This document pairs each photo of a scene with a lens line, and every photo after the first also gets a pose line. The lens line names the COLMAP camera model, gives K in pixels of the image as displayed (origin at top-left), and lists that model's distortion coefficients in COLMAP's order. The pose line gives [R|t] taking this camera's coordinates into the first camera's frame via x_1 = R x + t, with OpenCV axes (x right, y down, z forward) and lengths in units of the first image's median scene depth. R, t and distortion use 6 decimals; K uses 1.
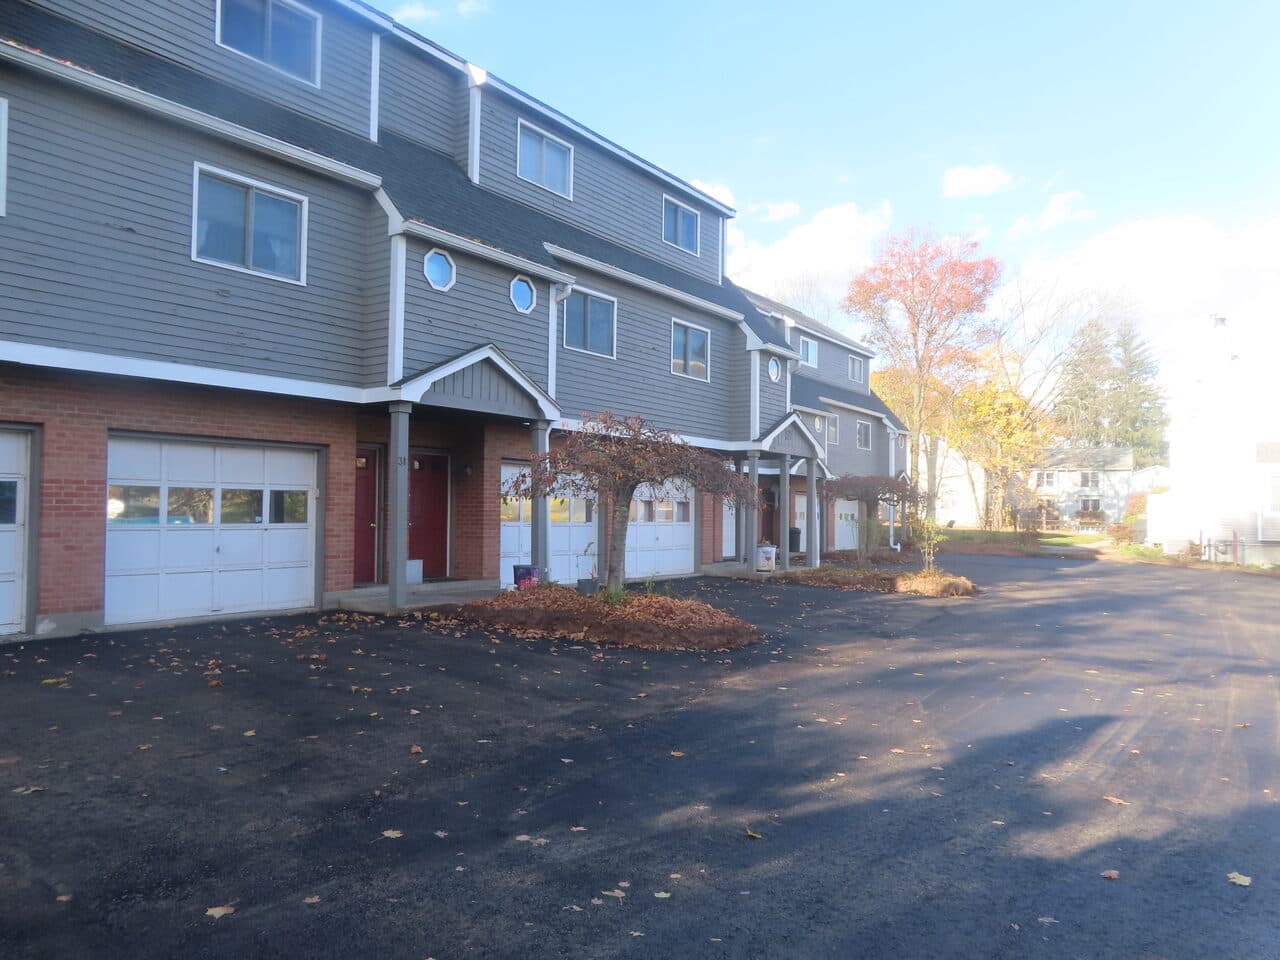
lens RADIAL K [[946.7, 0, 640.0], [0, 946.7, 480.0], [0, 0, 1]] dist [0.004441, 0.003482]
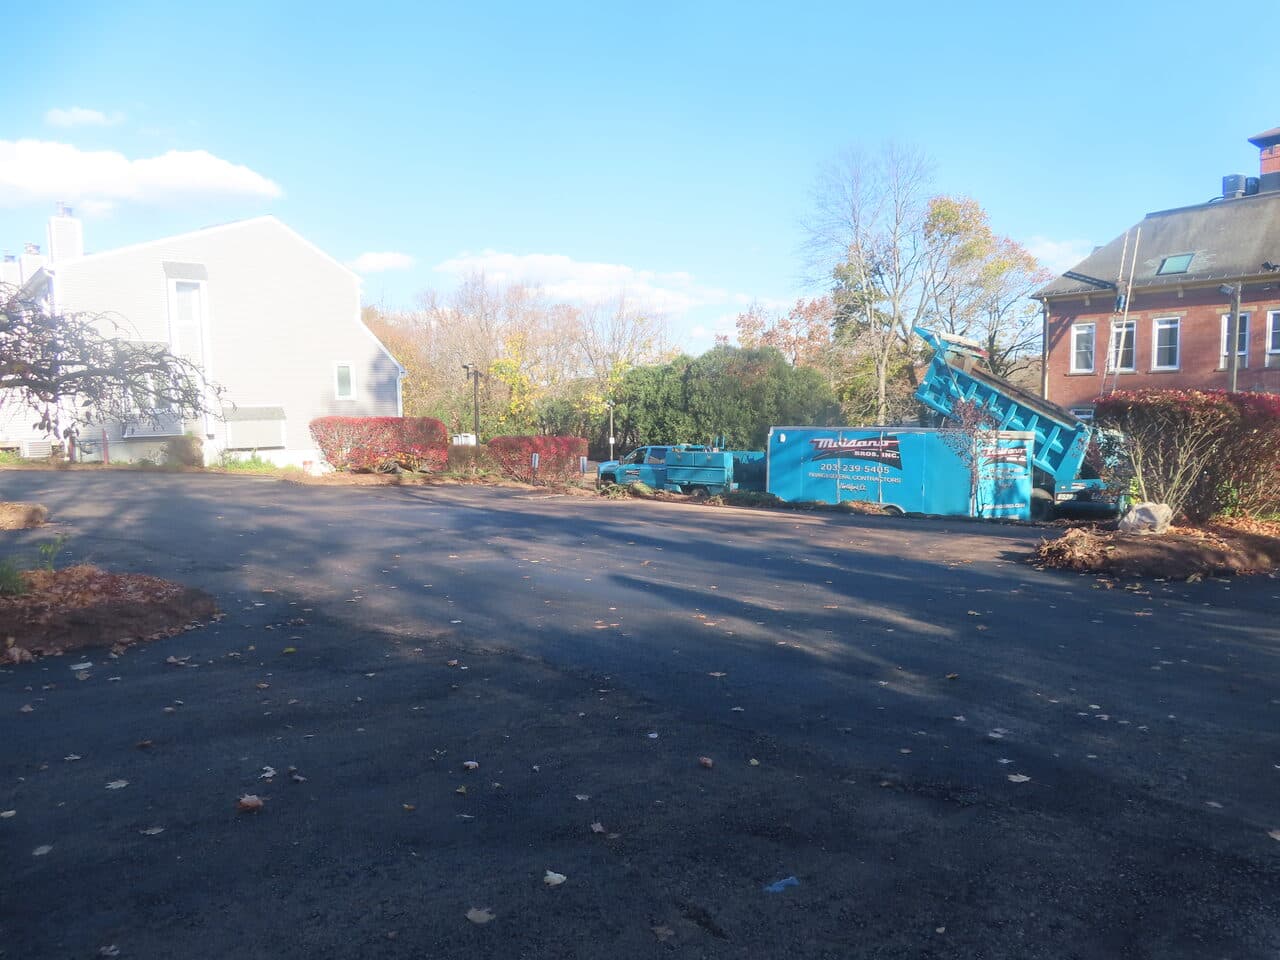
lens RADIAL K [[947.1, 0, 640.0], [0, 947.1, 480.0], [0, 0, 1]] dist [0.000938, -0.009005]
pose [[0.215677, -0.083663, 0.972874, -1.152826], [-0.025838, 0.995485, 0.091335, 0.002419], [-0.976123, -0.044836, 0.212541, 1.105487]]
